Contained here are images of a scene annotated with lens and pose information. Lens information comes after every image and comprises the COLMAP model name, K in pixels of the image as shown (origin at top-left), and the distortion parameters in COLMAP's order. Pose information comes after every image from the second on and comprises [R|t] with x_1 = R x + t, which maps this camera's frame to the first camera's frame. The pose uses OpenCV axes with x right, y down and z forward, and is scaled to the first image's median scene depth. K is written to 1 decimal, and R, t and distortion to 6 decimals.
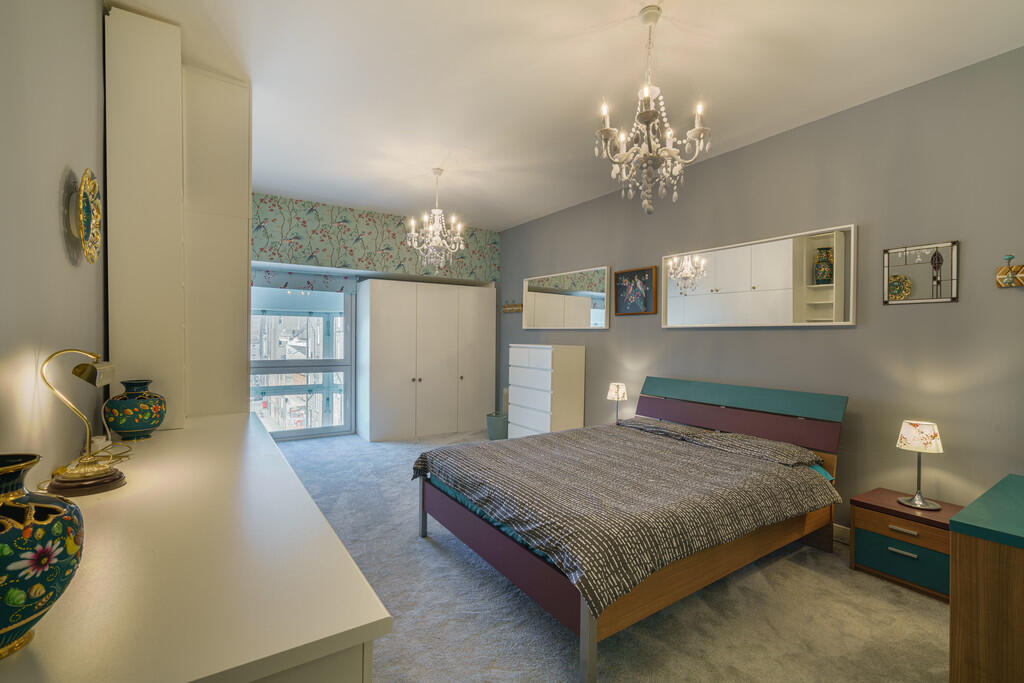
lens RADIAL K [[455.3, 0, 510.9], [0, 455.3, 339.5], [0, 0, 1]] dist [-0.007637, 0.002050]
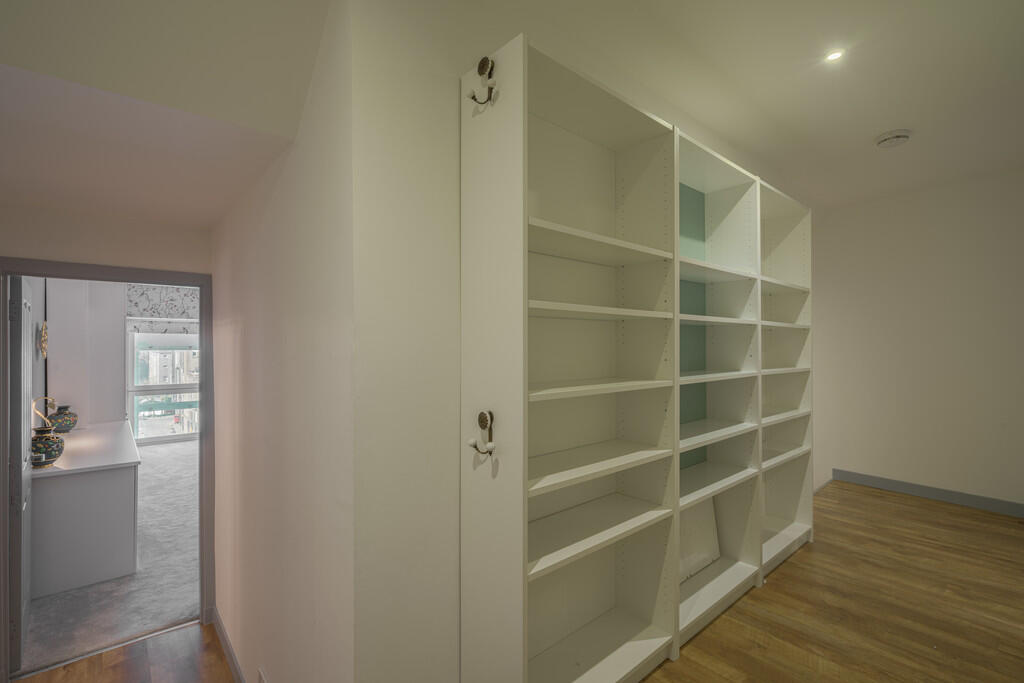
lens RADIAL K [[455.3, 0, 512.9], [0, 455.3, 338.7], [0, 0, 1]] dist [-0.007637, 0.002050]
pose [[0.990329, -0.009187, 0.138436, 0.610853], [0.011066, 0.999857, -0.012804, -0.109379], [-0.138299, 0.014212, 0.990289, -0.873964]]
